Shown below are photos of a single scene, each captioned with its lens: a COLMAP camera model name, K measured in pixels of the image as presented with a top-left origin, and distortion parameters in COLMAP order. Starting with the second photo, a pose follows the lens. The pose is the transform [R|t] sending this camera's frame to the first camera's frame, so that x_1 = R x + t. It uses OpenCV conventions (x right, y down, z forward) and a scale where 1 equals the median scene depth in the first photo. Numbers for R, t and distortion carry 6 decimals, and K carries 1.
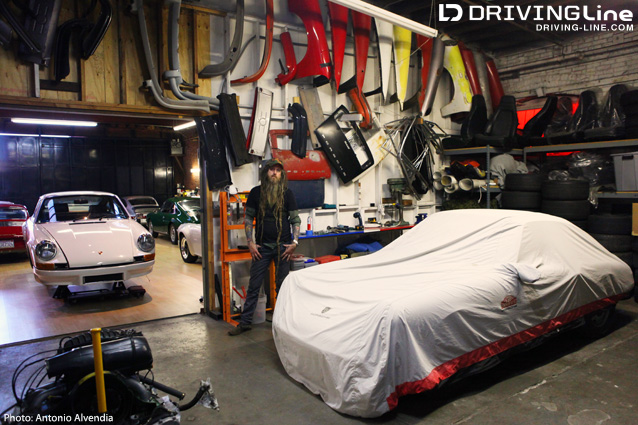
lens RADIAL K [[468.8, 0, 318.4], [0, 468.8, 210.2], [0, 0, 1]] dist [0.004390, 0.005392]
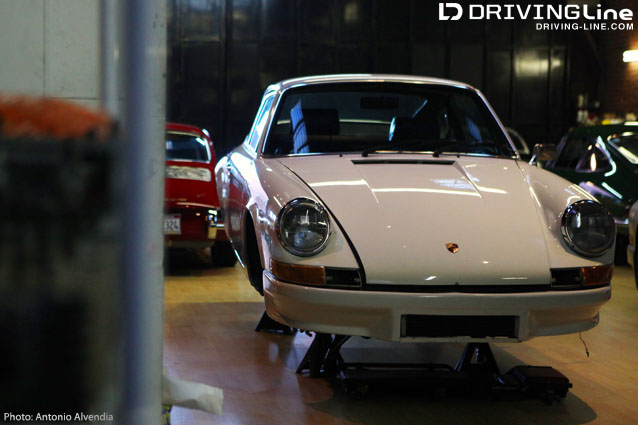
lens RADIAL K [[1240.0, 0, 318.8], [0, 1240.0, 213.0], [0, 0, 1]] dist [0.085564, 0.000000]
pose [[0.919701, 0.059795, -0.388040, -0.207497], [-0.063606, 0.997970, 0.003030, 0.066783], [0.387434, 0.021895, 0.921638, 0.166910]]
